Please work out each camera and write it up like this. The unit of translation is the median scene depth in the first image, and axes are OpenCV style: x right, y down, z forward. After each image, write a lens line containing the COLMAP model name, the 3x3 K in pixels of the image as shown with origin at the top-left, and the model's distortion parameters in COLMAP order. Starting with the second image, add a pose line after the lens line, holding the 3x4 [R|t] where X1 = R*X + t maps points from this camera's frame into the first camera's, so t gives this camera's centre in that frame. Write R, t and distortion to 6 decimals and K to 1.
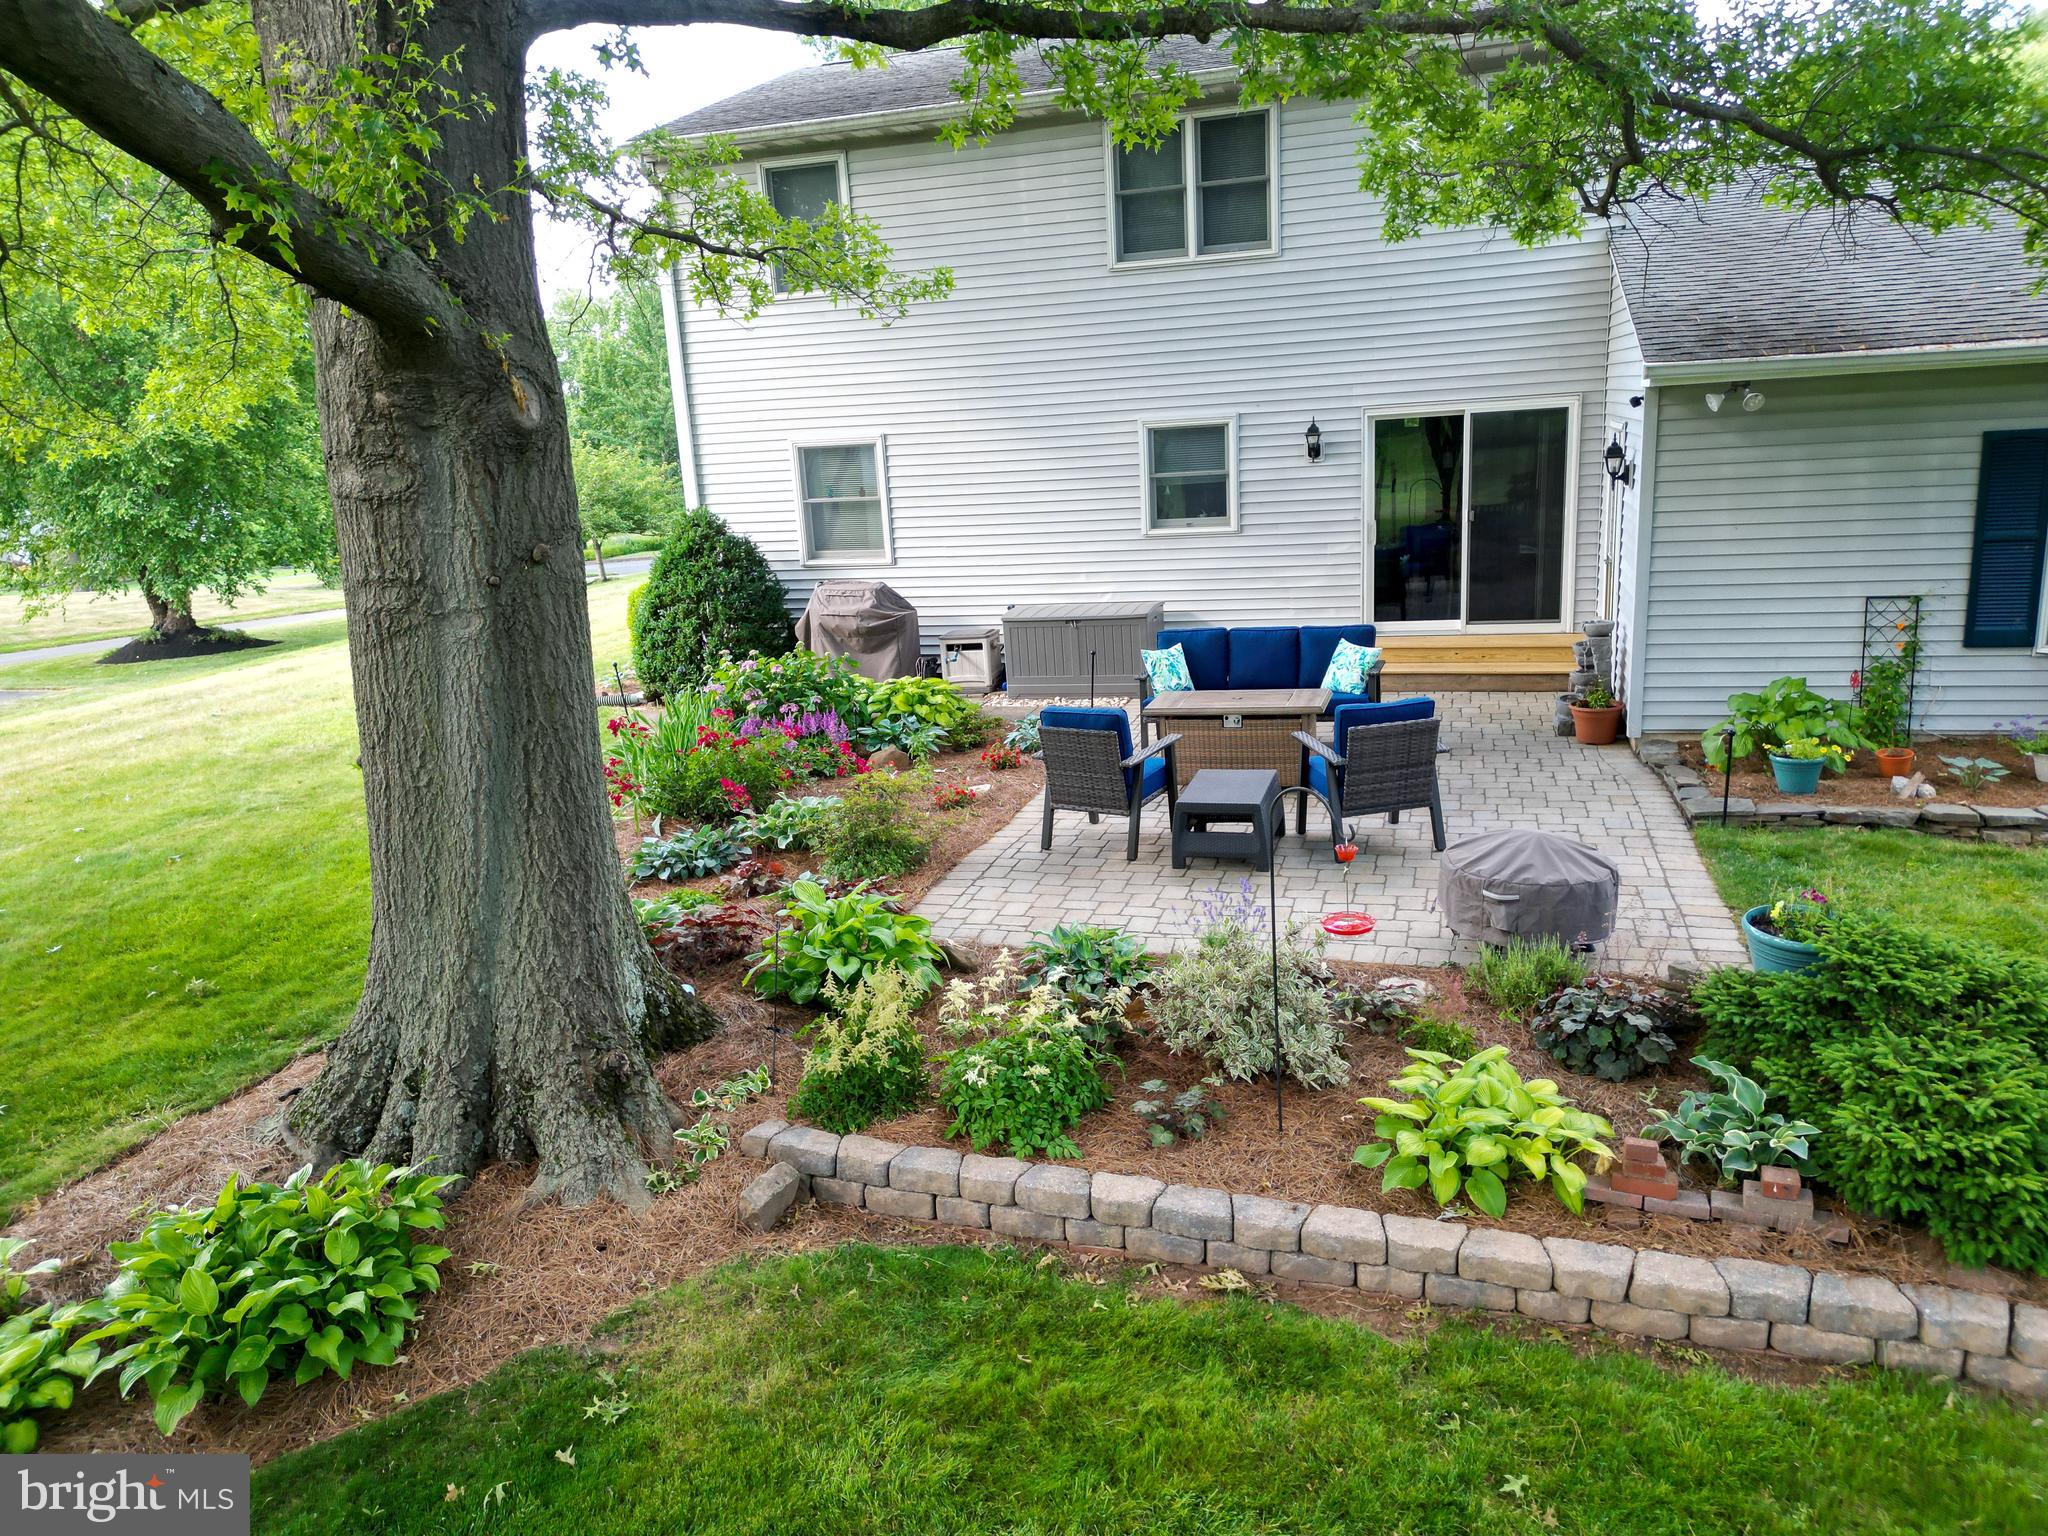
lens RADIAL K [[1430.2, 0, 1024.0], [0, 1430.2, 768.0], [0, 0, 1]] dist [0.112502, -0.121563]
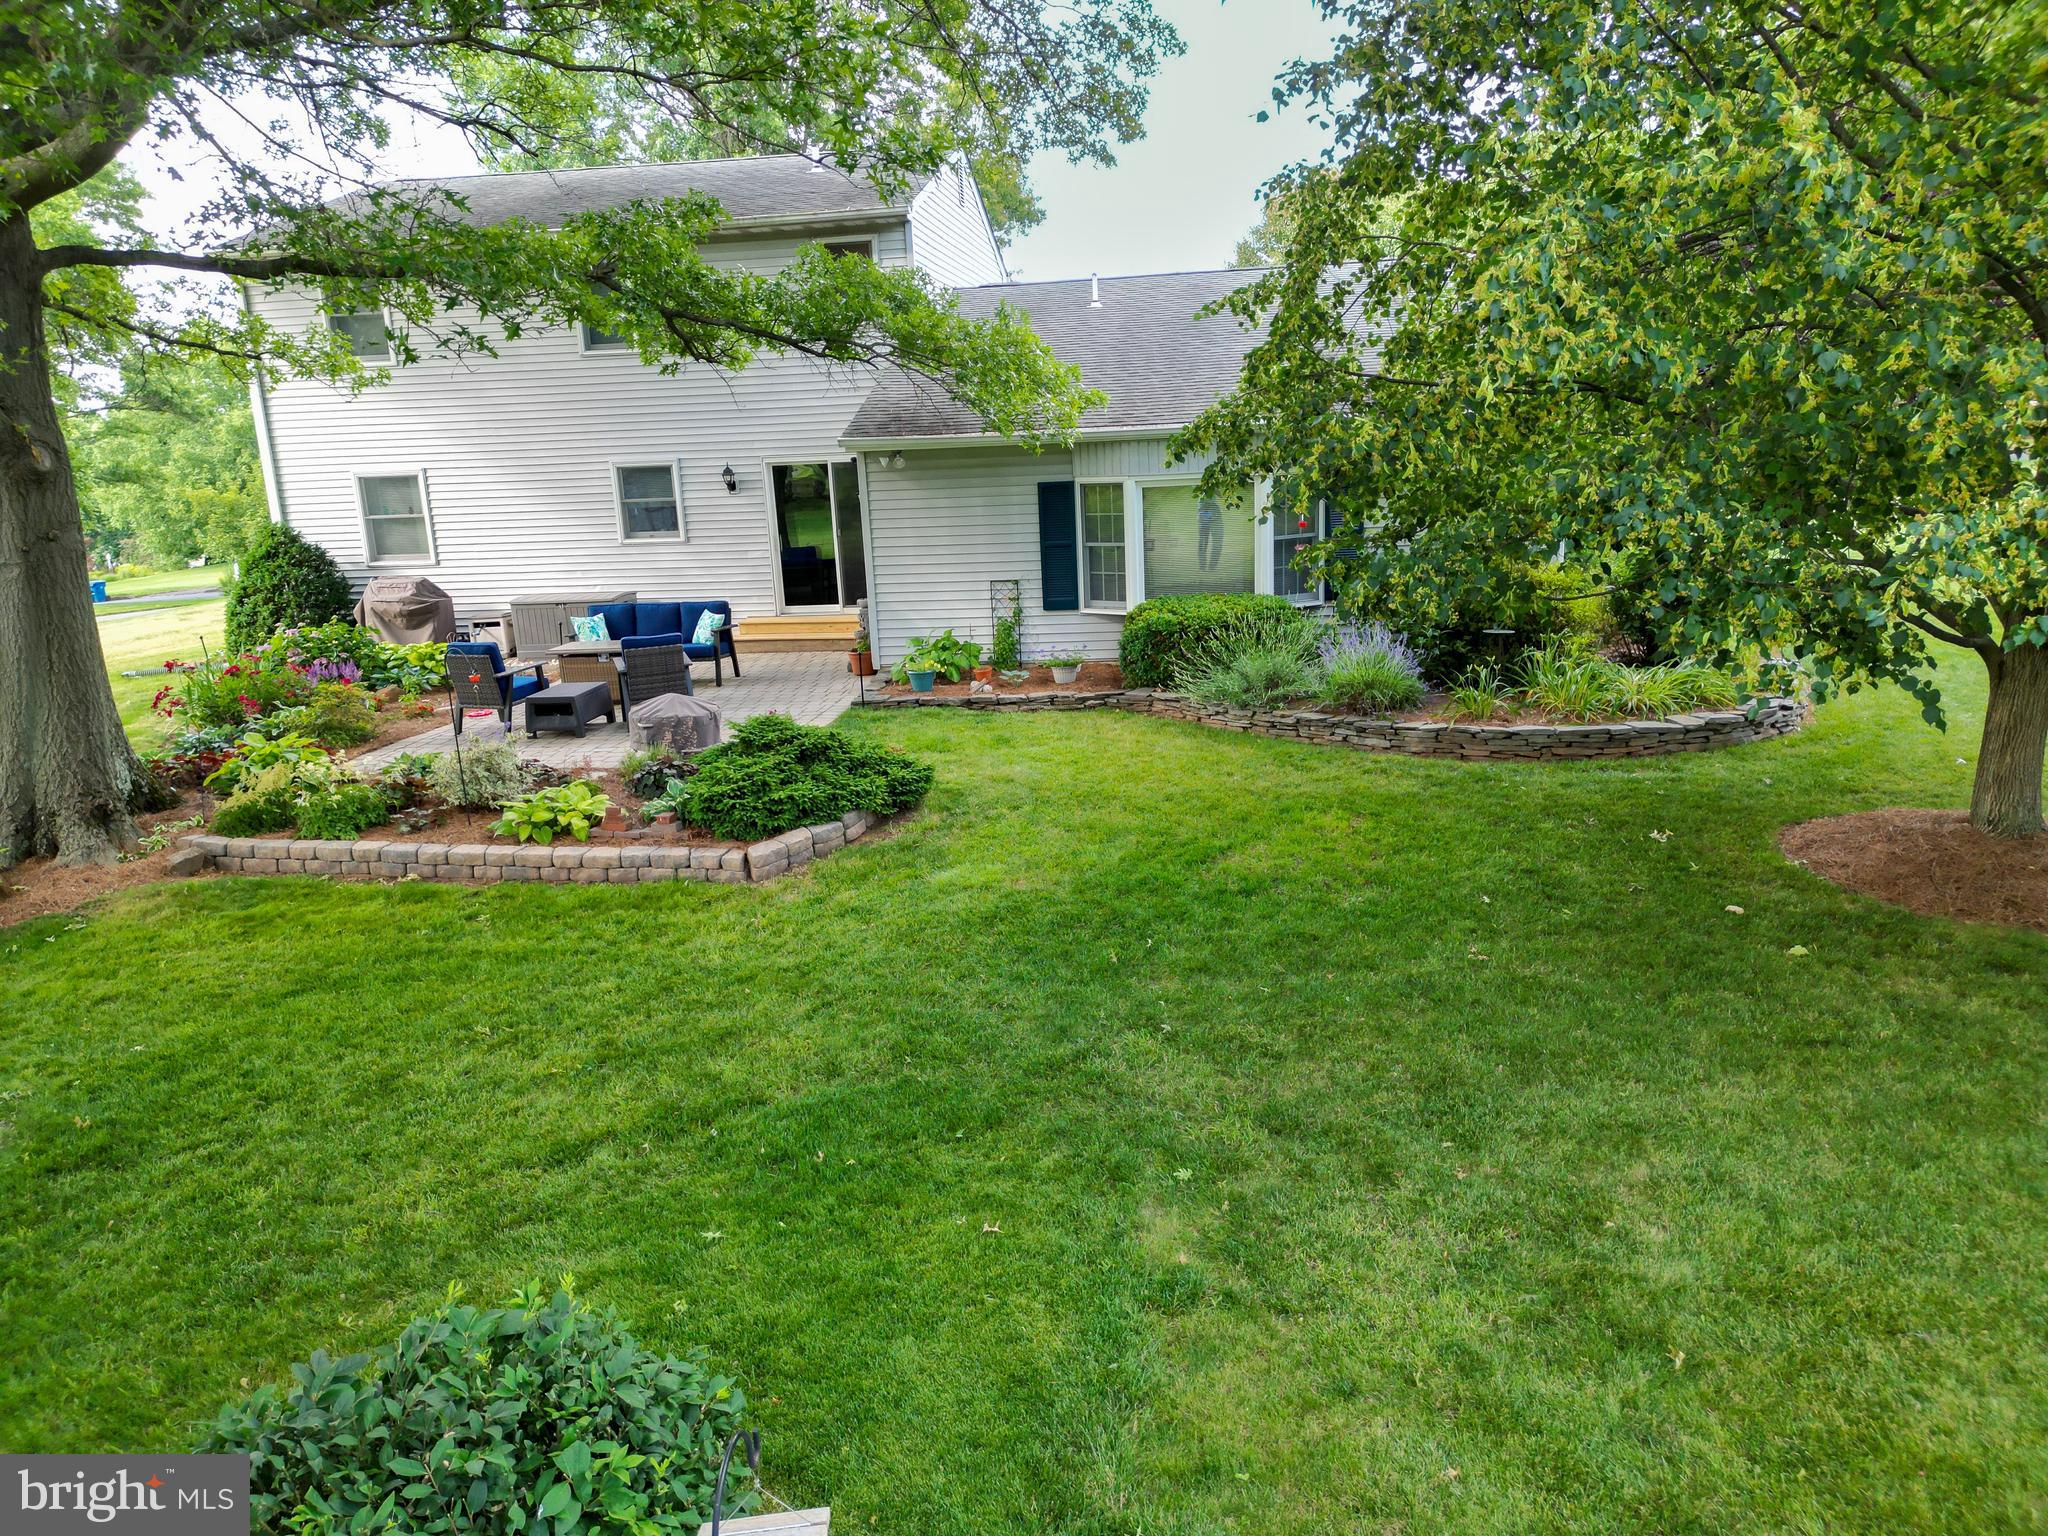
lens RADIAL K [[1441.1, 0, 1024.0], [0, 1441.1, 768.0], [0, 0, 1]] dist [0.067049, -0.049903]
pose [[0.987684, -0.022071, 0.154897, 0.258071], [0.025192, 0.999517, -0.018218, 0.093687], [-0.154420, 0.021896, 0.987763, -0.459146]]
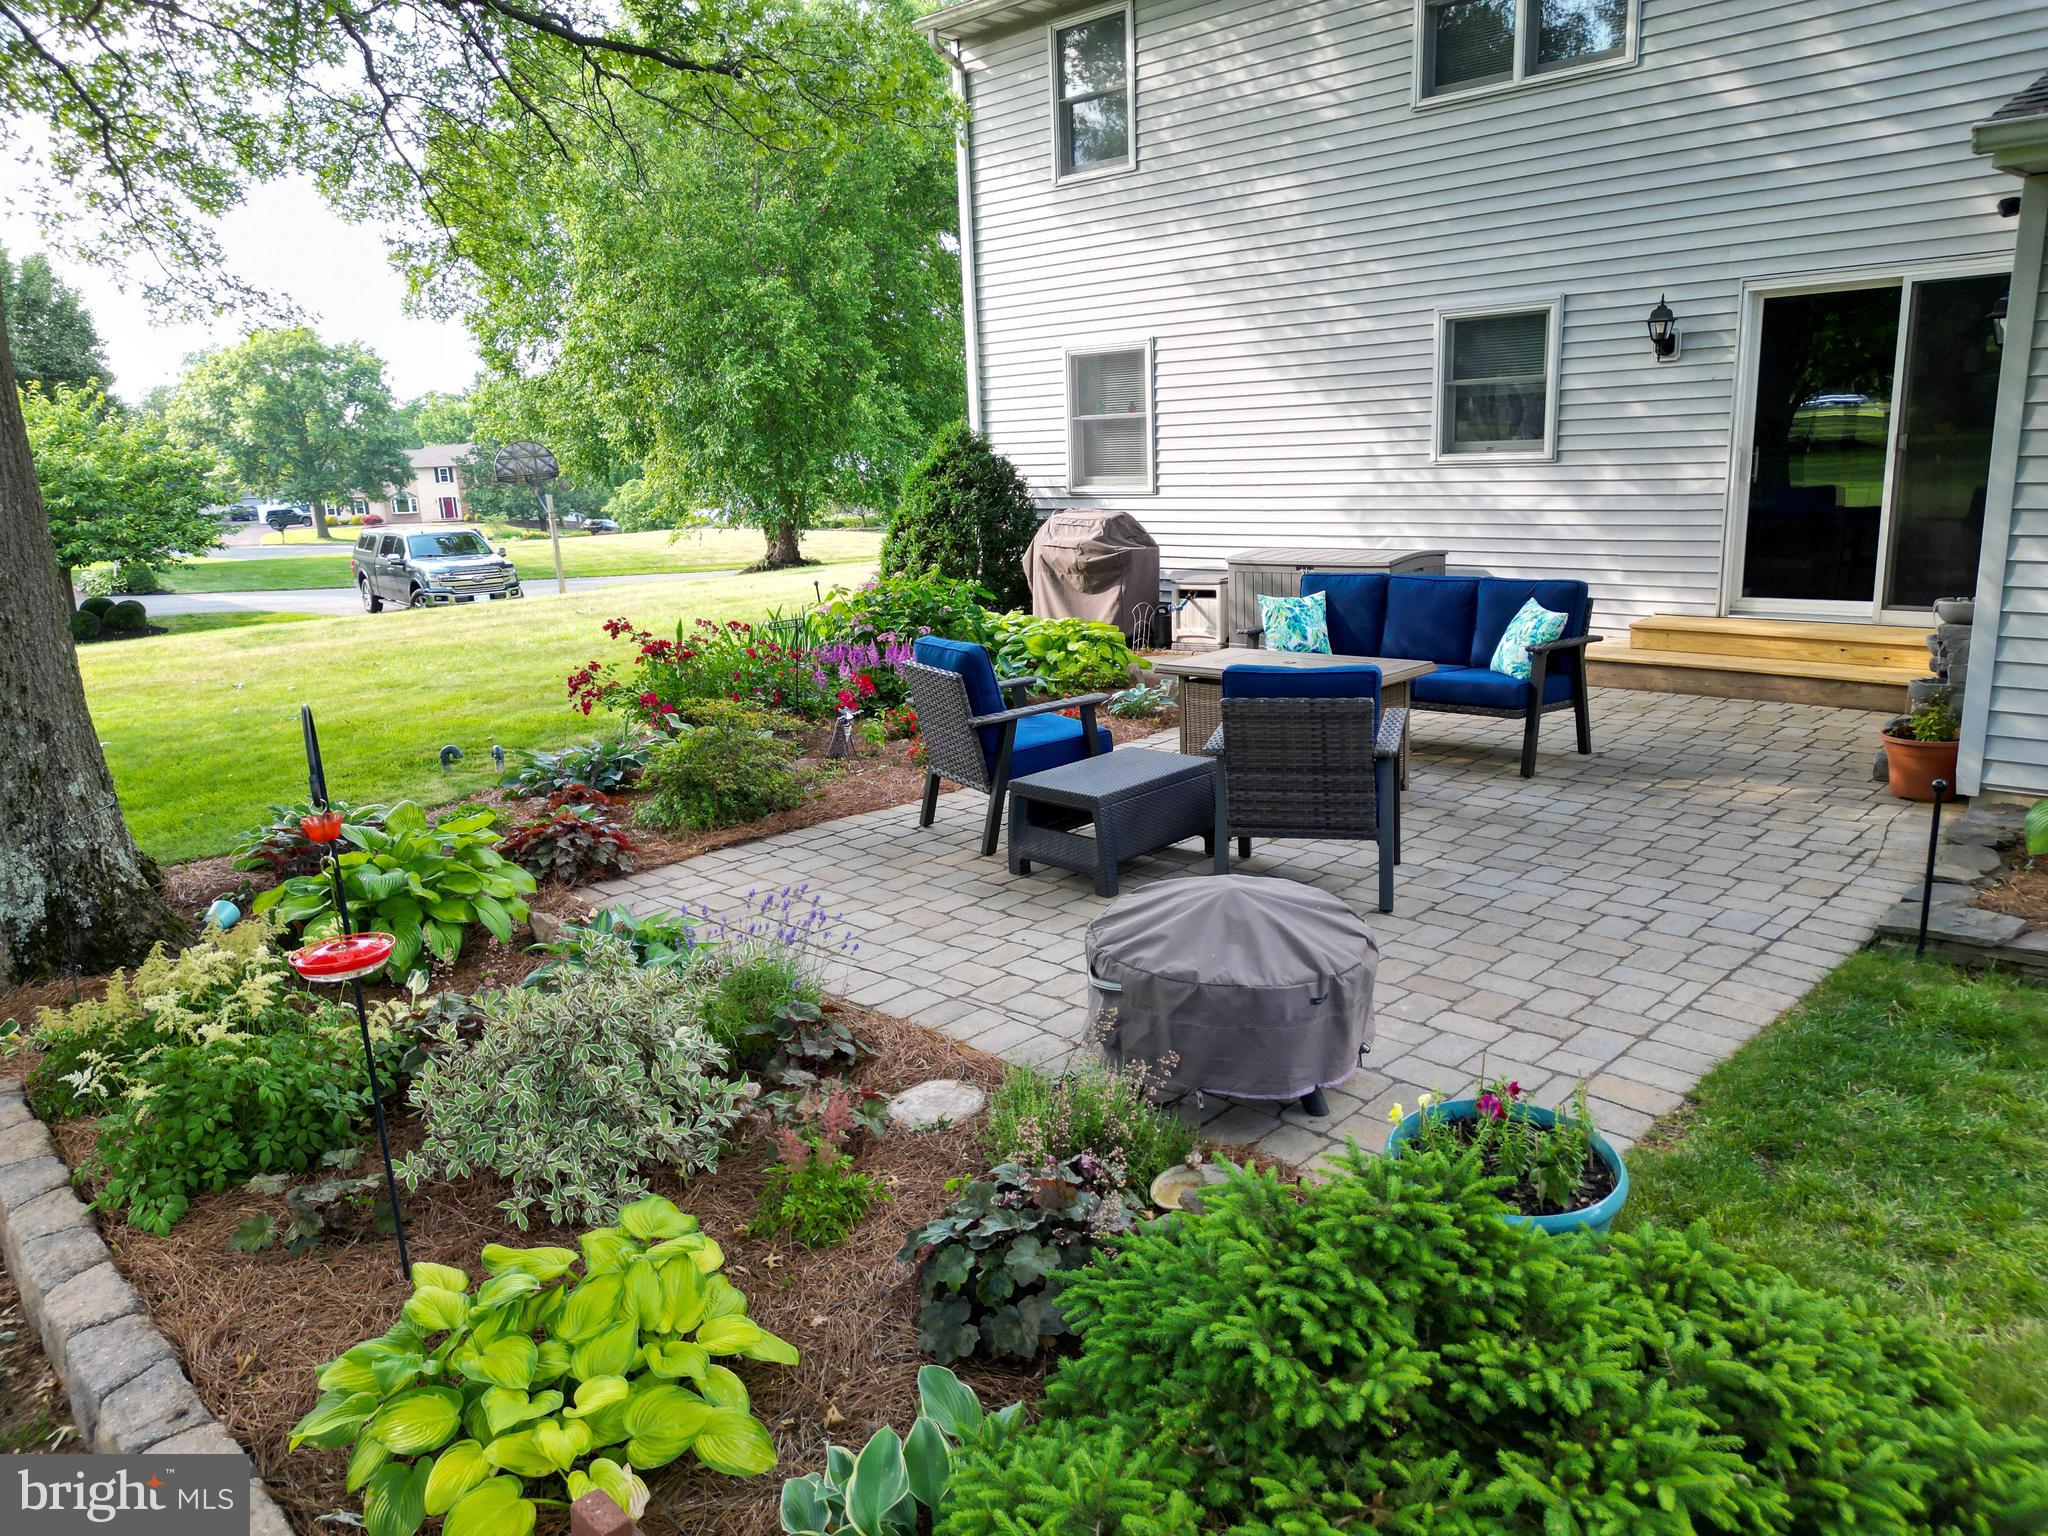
lens RADIAL K [[1441.1, 0, 1024.0], [0, 1441.1, 768.0], [0, 0, 1]] dist [0.067049, -0.049903]
pose [[0.882831, 0.126508, -0.452333, 0.272188], [-0.121588, 0.991772, 0.040069, -0.007256], [0.453680, 0.019624, 0.890949, 0.231841]]
